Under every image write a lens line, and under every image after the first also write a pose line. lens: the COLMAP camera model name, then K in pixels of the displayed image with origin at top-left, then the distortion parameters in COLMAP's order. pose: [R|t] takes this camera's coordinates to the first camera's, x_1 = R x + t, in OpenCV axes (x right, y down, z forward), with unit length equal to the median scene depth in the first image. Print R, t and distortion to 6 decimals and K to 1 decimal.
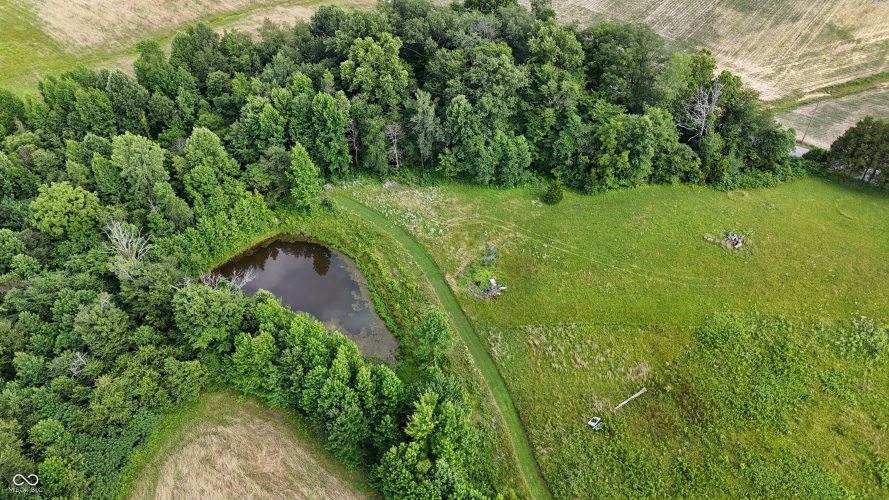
lens RADIAL K [[655.5, 0, 441.6], [0, 655.5, 247.7], [0, 0, 1]] dist [0.079841, -0.076636]
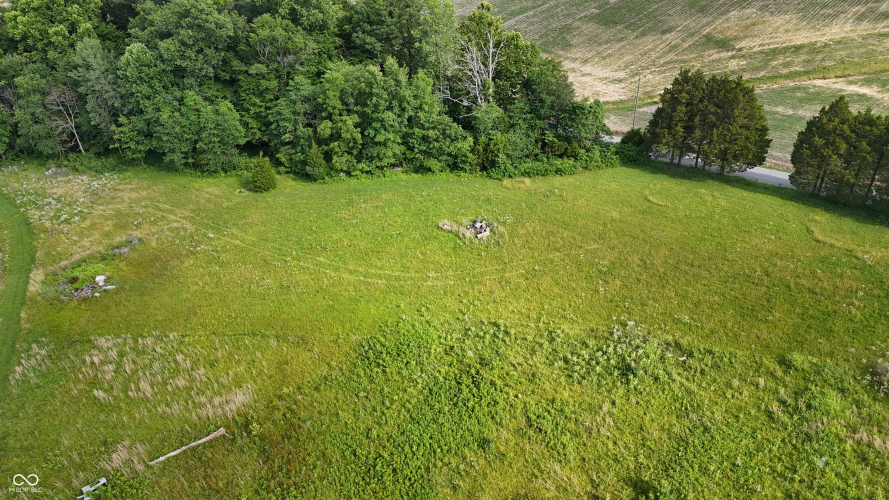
lens RADIAL K [[655.5, 0, 444.2], [0, 655.5, 245.8], [0, 0, 1]] dist [0.079841, -0.076636]
pose [[0.999301, 0.015077, -0.034202, 0.392877], [-0.021744, 0.978765, -0.203830, 0.130750], [0.030403, 0.204431, 0.978409, 0.325328]]
